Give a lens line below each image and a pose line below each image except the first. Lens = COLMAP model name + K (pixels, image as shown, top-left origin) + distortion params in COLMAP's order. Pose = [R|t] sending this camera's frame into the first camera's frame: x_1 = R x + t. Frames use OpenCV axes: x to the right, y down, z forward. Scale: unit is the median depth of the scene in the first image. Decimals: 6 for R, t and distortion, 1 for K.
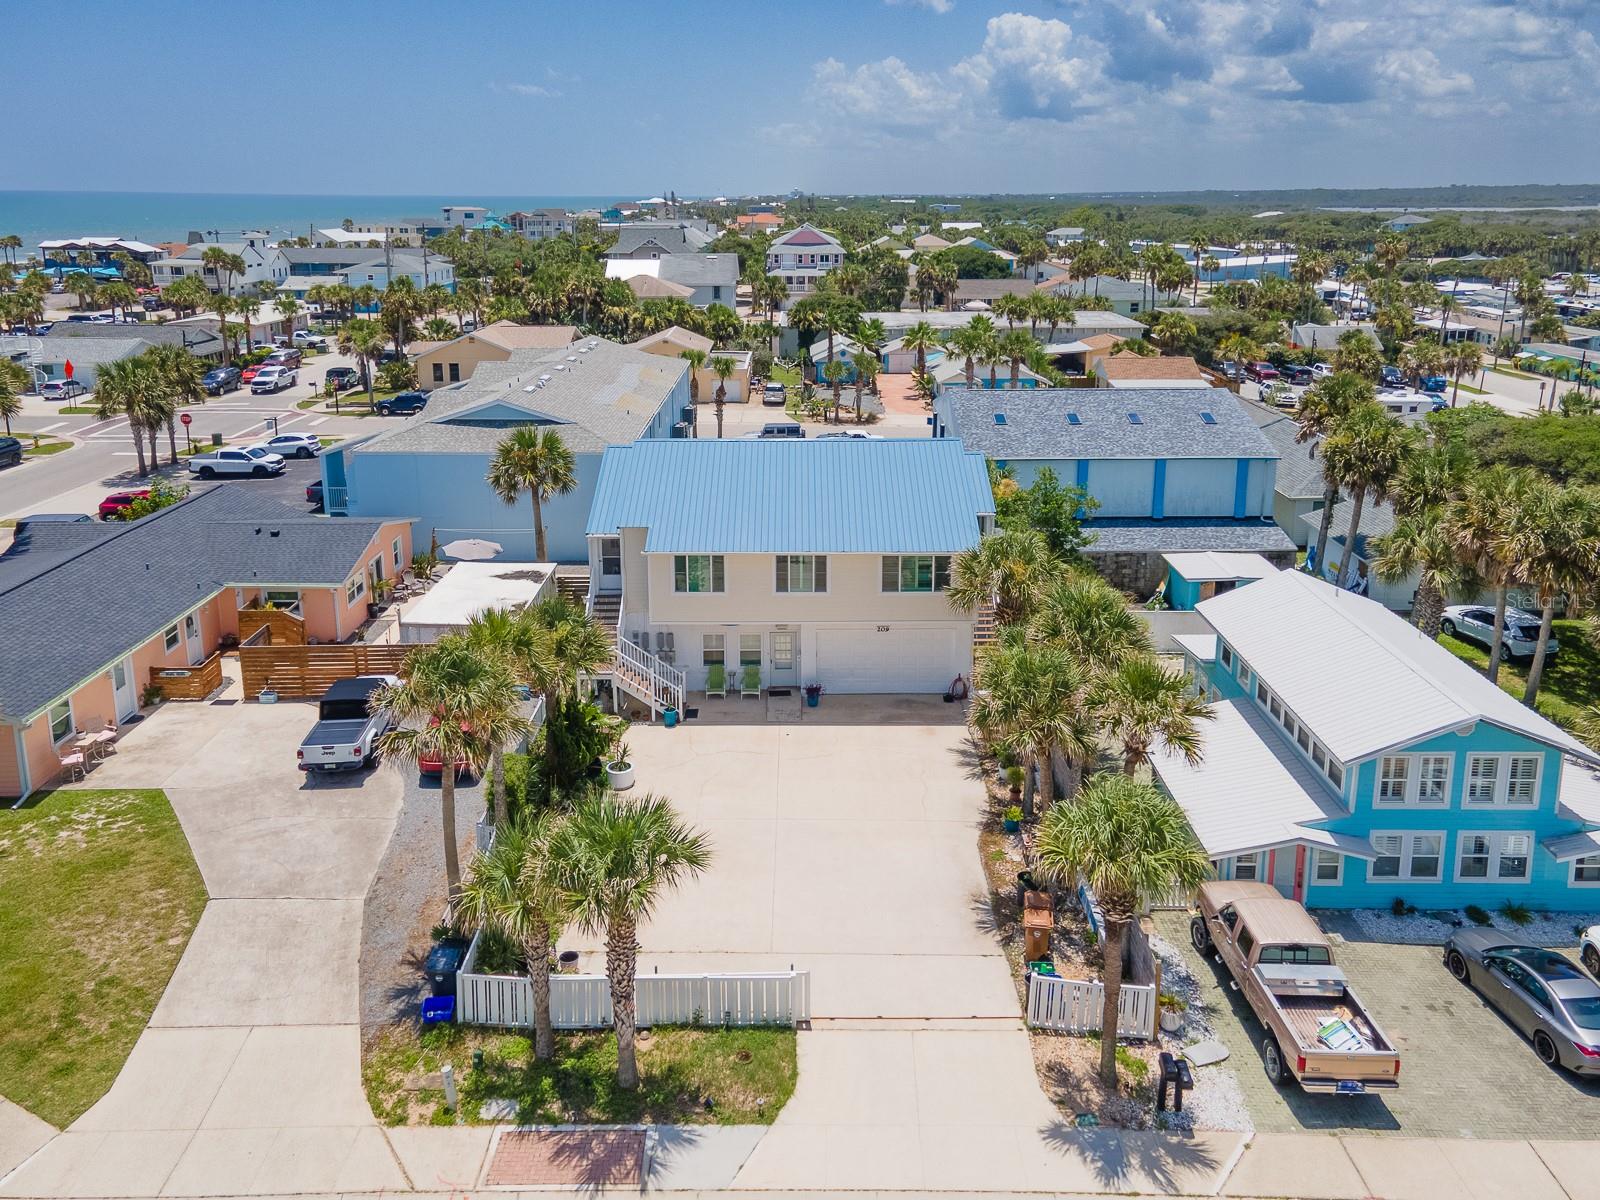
lens RADIAL K [[1316.4, 0, 800.0], [0, 1316.4, 600.0], [0, 0, 1]] dist [0.012901, 0.090108]
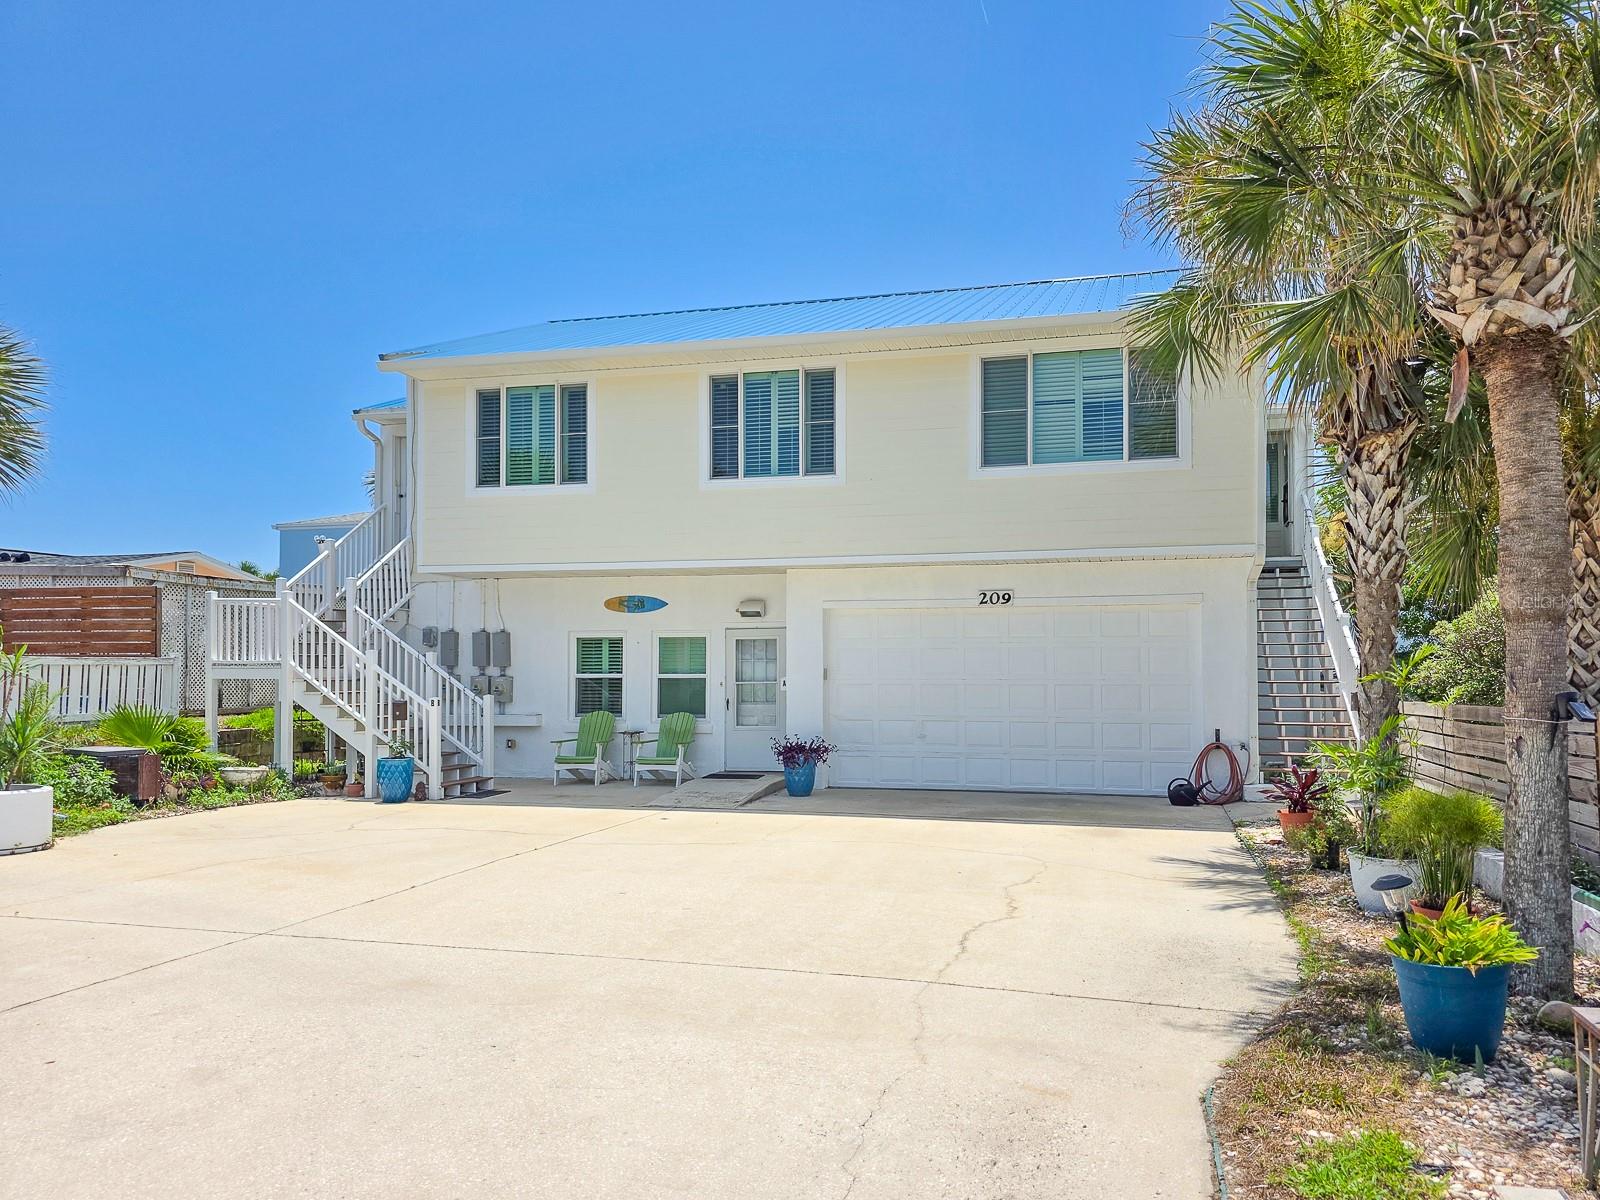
lens RADIAL K [[1235.4, 0, 807.7], [0, 1235.4, 651.1], [0, 0, 1]] dist [0.112212, -0.001074]
pose [[0.965916, 0.002021, -0.258847, 0.089692], [-0.085421, 0.946441, -0.311371, 0.131962], [0.244354, 0.322869, 0.914356, 0.587964]]
